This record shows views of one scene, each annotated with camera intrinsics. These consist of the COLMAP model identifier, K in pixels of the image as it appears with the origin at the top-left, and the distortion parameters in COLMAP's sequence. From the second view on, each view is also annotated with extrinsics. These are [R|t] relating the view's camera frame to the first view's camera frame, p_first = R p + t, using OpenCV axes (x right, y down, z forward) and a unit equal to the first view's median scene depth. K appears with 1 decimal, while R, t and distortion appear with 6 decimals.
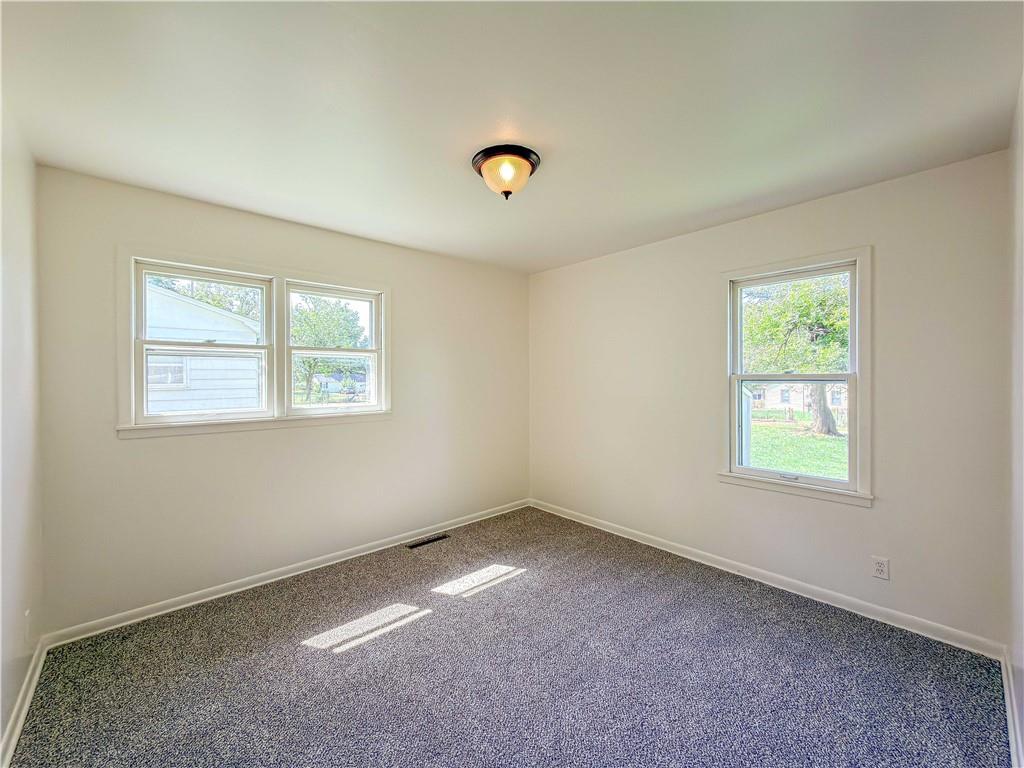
lens RADIAL K [[411.6, 0, 512.0], [0, 411.6, 384.0], [0, 0, 1]] dist [0.000588, -0.000014]
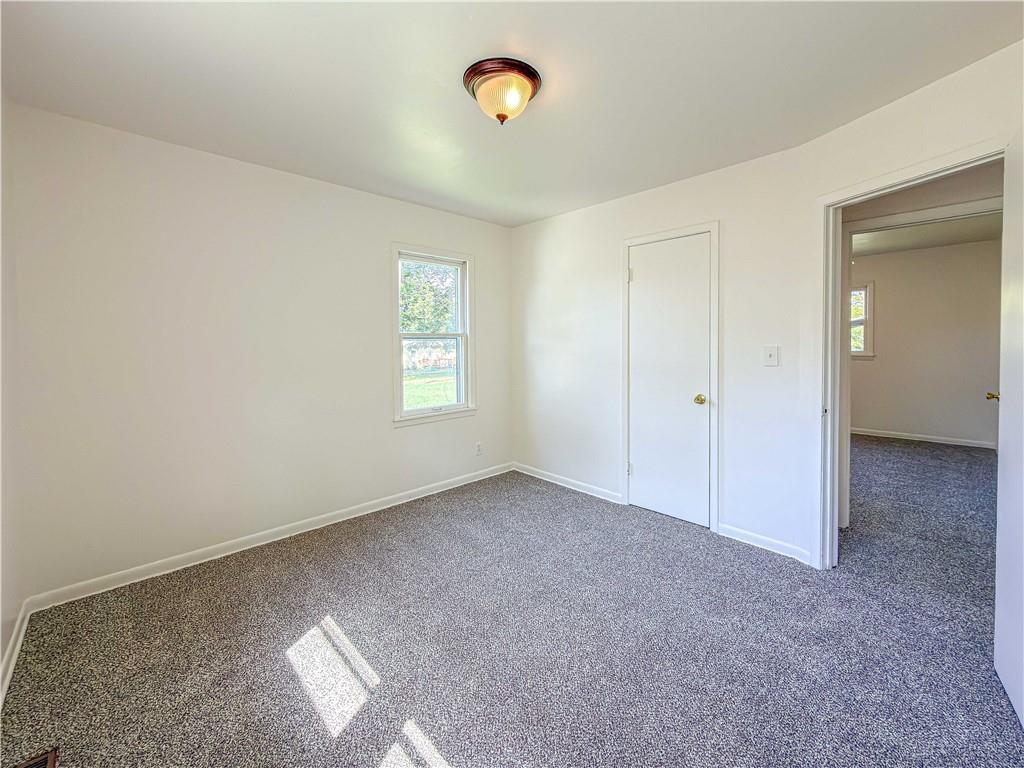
lens RADIAL K [[418.6, 0, 512.3], [0, 418.6, 358.7], [0, 0, 1]] dist [-0.000786, -0.000258]
pose [[-0.023085, -0.037757, 0.999020, -0.698625], [0.026137, 0.998922, 0.038357, 0.013582], [-0.999392, 0.026997, -0.022073, 0.766214]]
